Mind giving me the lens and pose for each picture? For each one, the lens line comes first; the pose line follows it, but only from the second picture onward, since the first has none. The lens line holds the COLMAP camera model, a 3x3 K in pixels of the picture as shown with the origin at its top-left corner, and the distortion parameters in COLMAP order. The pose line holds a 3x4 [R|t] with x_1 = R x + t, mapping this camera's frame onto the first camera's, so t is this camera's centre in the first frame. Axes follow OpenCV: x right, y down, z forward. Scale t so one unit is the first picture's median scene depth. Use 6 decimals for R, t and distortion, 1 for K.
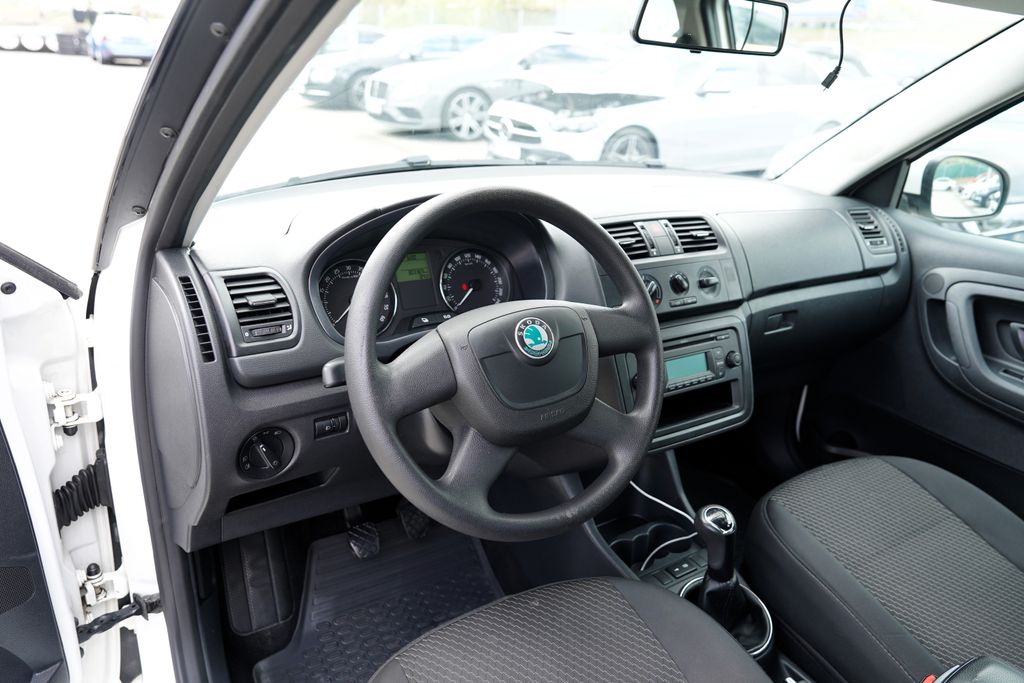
lens RADIAL K [[695.8, 0, 536.6], [0, 695.8, 343.9], [0, 0, 1]] dist [-0.091882, 0.064041]
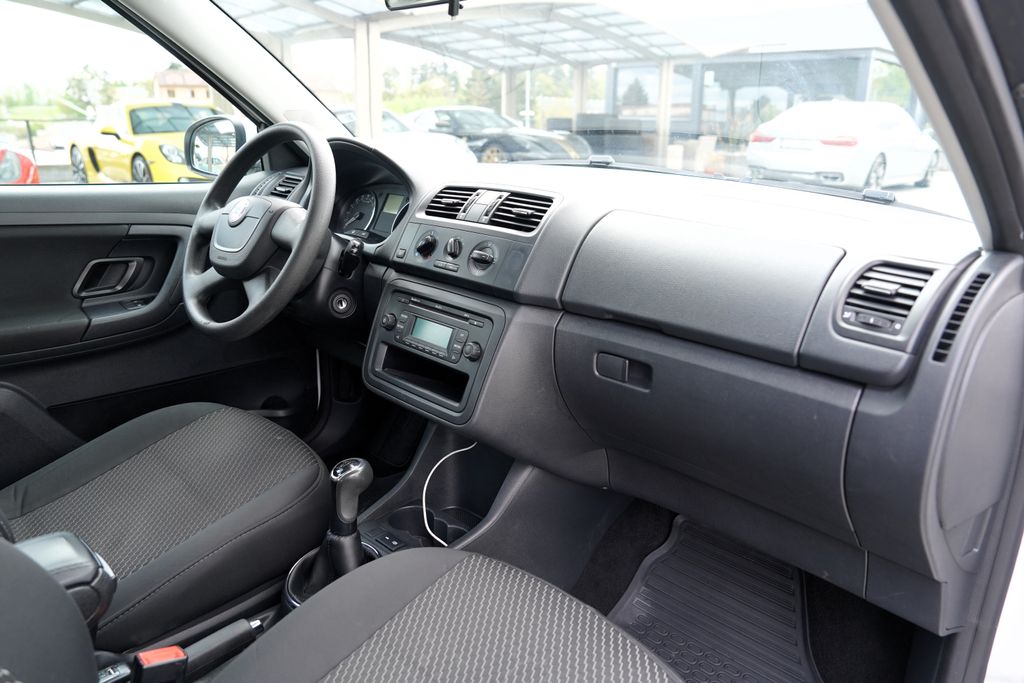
lens RADIAL K [[695.8, 0, 504.1], [0, 695.8, 342.4], [0, 0, 1]] dist [-0.091882, 0.064041]
pose [[0.216203, 0.245794, -0.944903, 1.105036], [-0.383772, 0.911288, 0.149239, -0.131834], [0.897761, 0.330362, 0.291352, 0.783229]]
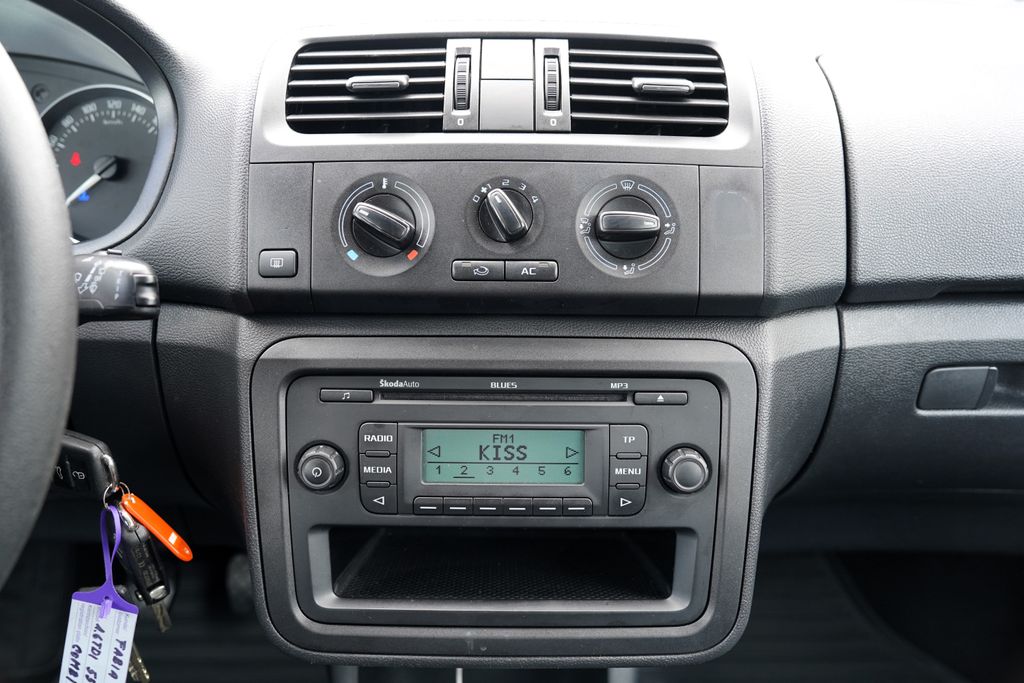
lens RADIAL K [[795.5, 0, 506.4], [0, 795.5, 333.2], [0, 0, 1]] dist [-0.035049, 0.019184]
pose [[0.847032, 0.188359, -0.497049, 0.389843], [-0.166141, 0.982074, 0.089037, -0.062246], [0.504910, 0.007164, 0.863142, 0.629647]]
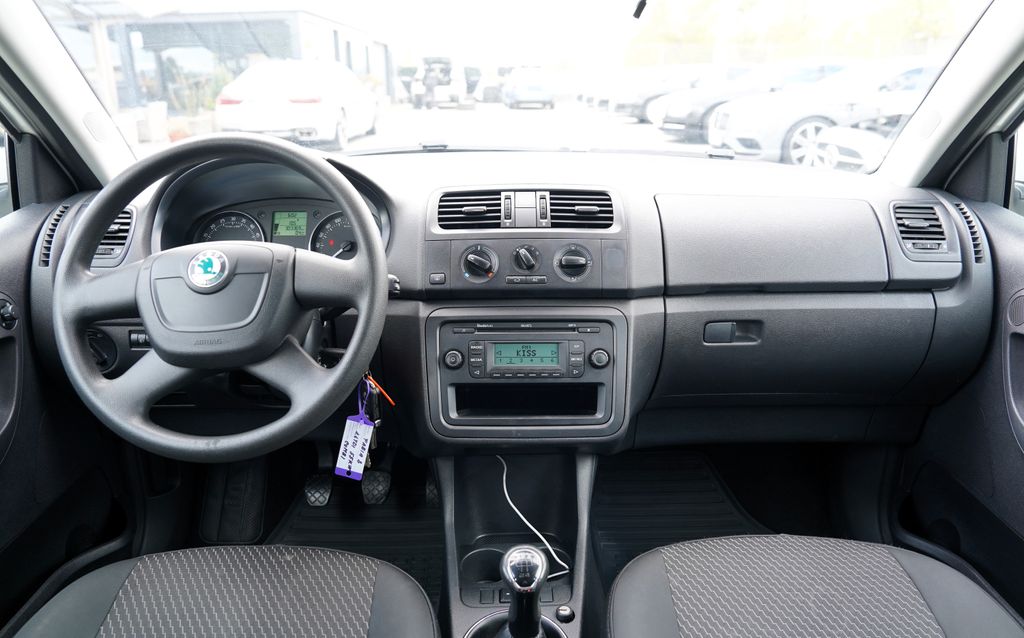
lens RADIAL K [[673.6, 0, 507.1], [0, 673.6, 314.1], [0, 0, 1]] dist [-0.036421, -0.001966]
pose [[0.846519, 0.110780, -0.520705, 0.606309], [-0.154082, 0.987229, -0.040461, 0.018898], [0.509573, 0.114482, 0.852778, 0.251333]]
